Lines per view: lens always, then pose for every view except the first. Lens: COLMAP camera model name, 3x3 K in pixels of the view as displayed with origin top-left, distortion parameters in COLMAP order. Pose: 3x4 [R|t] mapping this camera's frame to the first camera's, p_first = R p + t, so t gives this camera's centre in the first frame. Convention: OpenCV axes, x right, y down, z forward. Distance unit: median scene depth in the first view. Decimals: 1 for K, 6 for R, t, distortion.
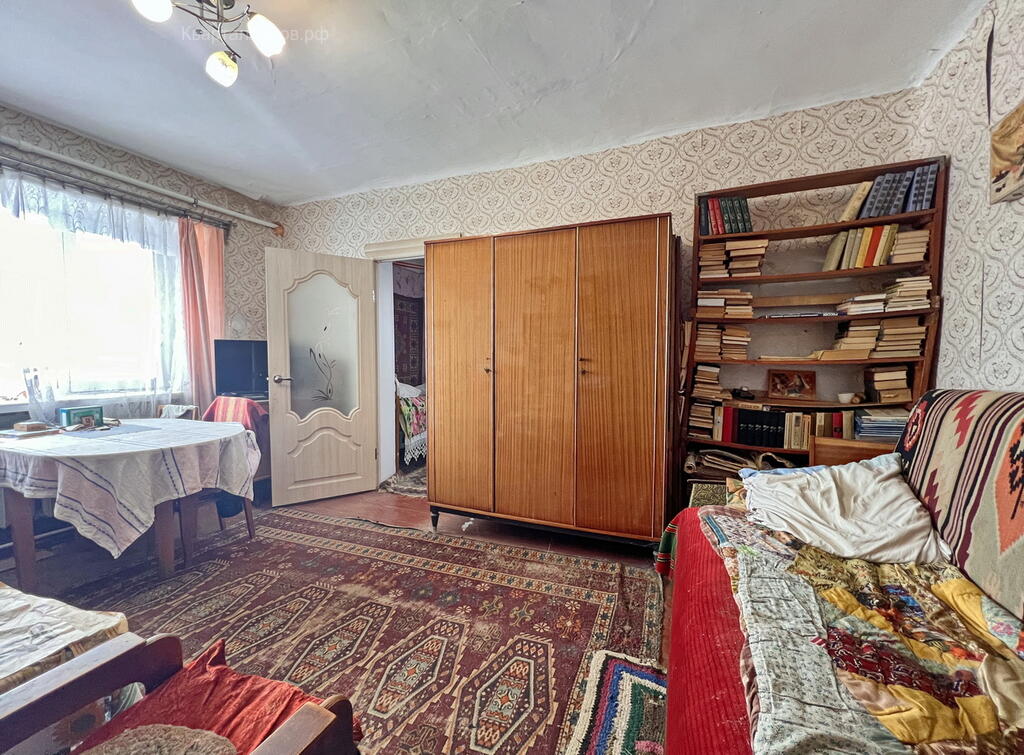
lens RADIAL K [[412.2, 0, 517.1], [0, 412.2, 377.8], [0, 0, 1]] dist [-0.002334, -0.000064]
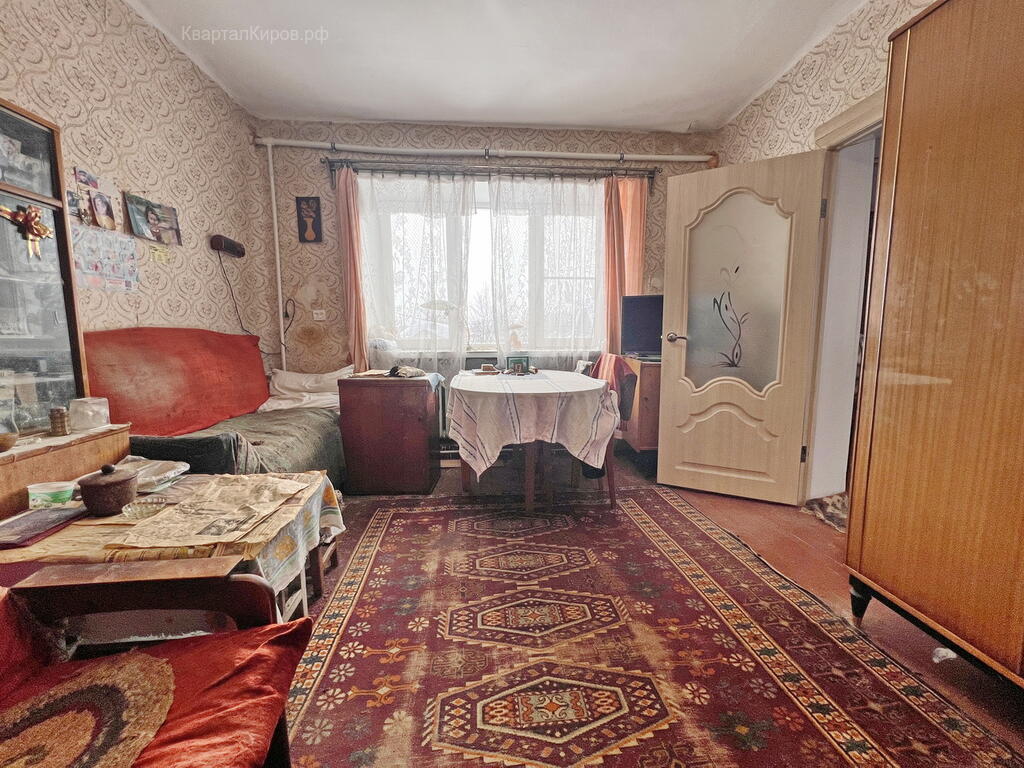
lens RADIAL K [[412.2, 0, 510.7], [0, 412.2, 385.6], [0, 0, 1]] dist [-0.002334, -0.000064]
pose [[0.433064, 0.099688, -0.895834, 0.046830], [-0.034699, 0.994972, 0.093946, 0.038231], [0.900695, -0.009600, 0.434346, 0.385003]]
